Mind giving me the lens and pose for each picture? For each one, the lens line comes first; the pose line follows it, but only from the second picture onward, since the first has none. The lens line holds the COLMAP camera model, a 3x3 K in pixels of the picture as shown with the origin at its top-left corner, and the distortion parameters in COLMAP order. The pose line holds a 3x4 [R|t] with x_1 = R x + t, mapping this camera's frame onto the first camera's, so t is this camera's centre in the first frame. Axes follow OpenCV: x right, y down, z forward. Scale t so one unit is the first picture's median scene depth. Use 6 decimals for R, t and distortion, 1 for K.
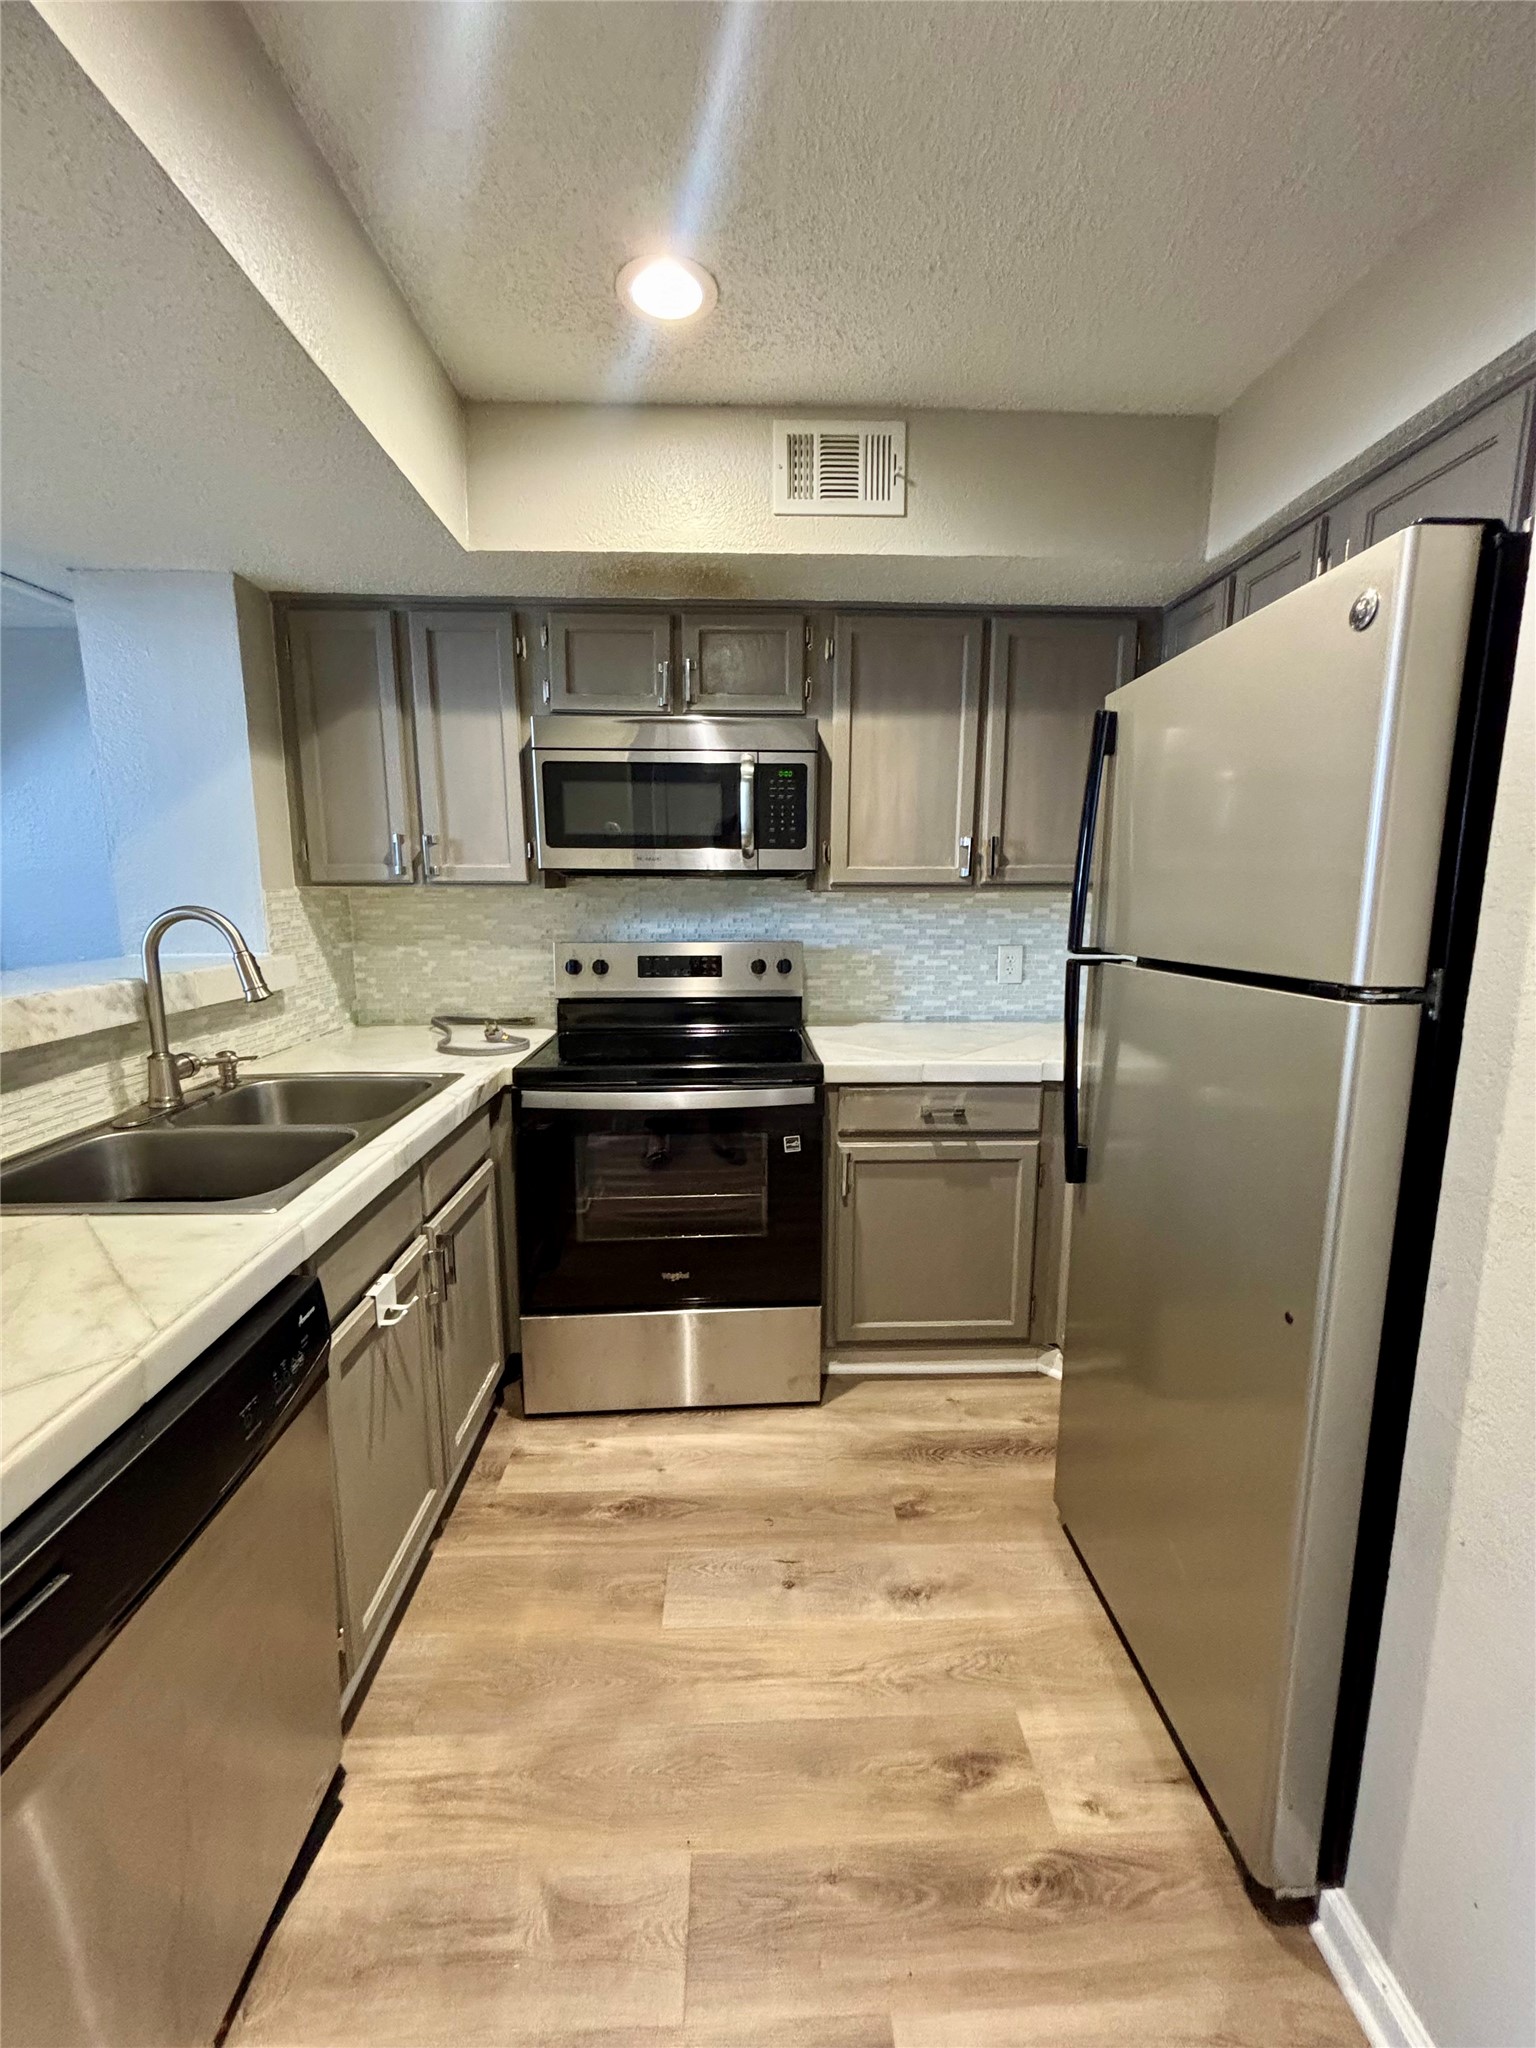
lens RADIAL K [[826.6, 0, 768.0], [0, 826.6, 1024.0], [0, 0, 1]] dist [-0.017163, -0.000243]
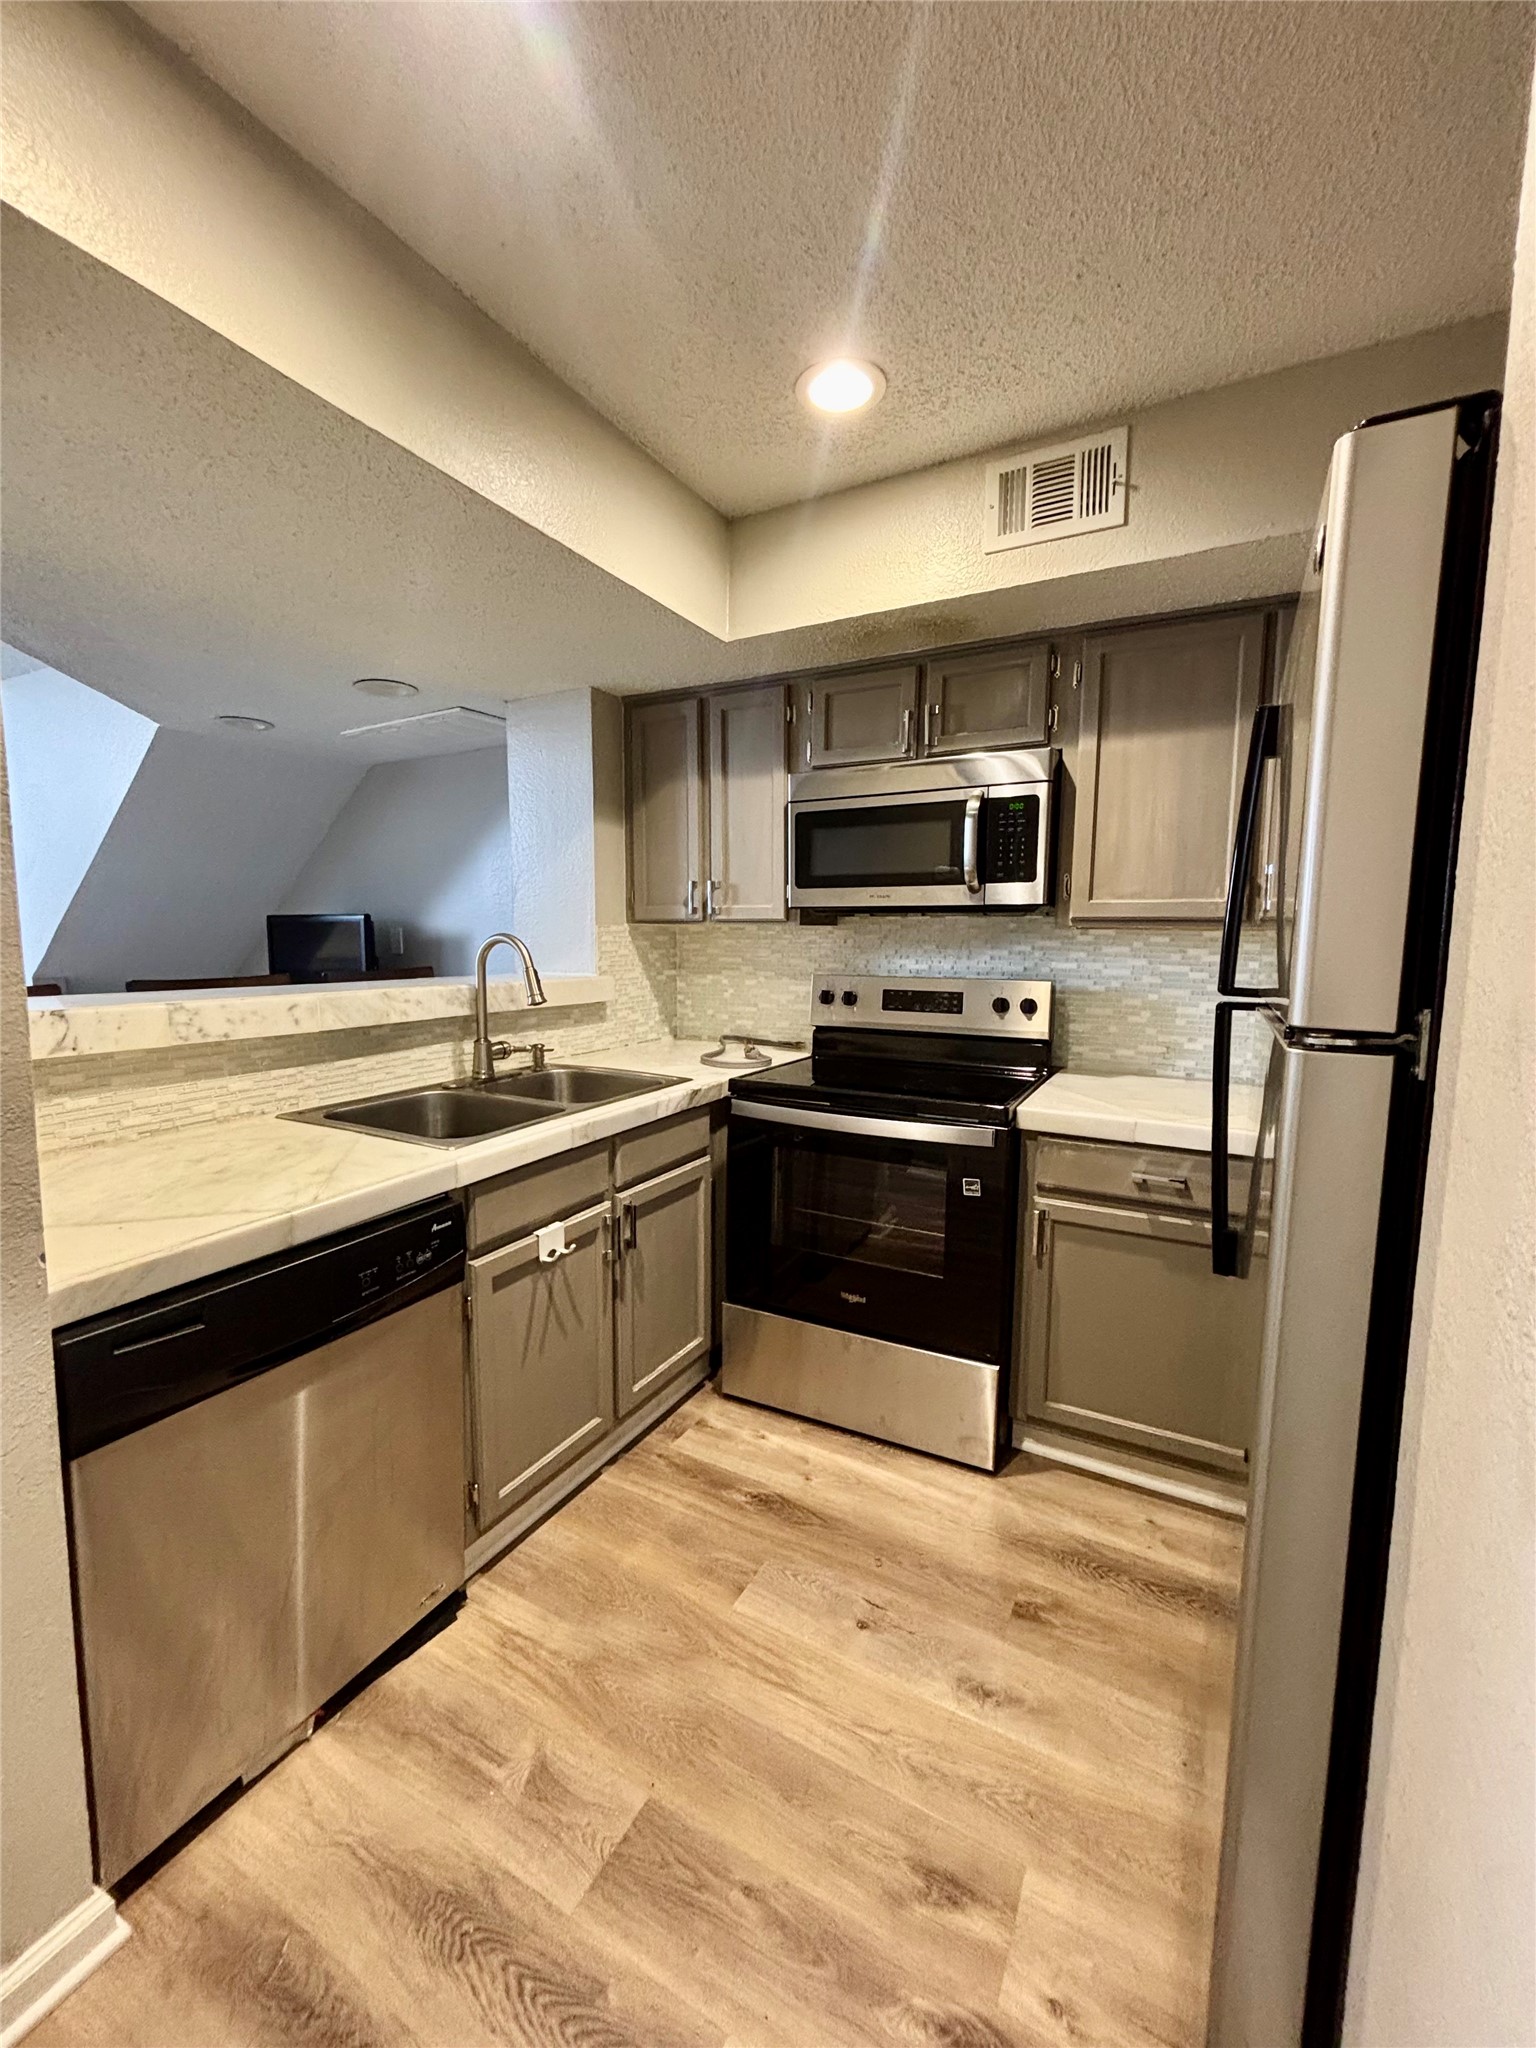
lens RADIAL K [[822.3, 0, 762.5], [0, 822.3, 1021.2], [0, 0, 1]] dist [-0.030563, 0.003075]
pose [[0.852218, 0.059027, -0.519846, 0.305226], [-0.089923, 0.995355, -0.034398, 0.008431], [0.515401, 0.076061, 0.853567, 0.048562]]
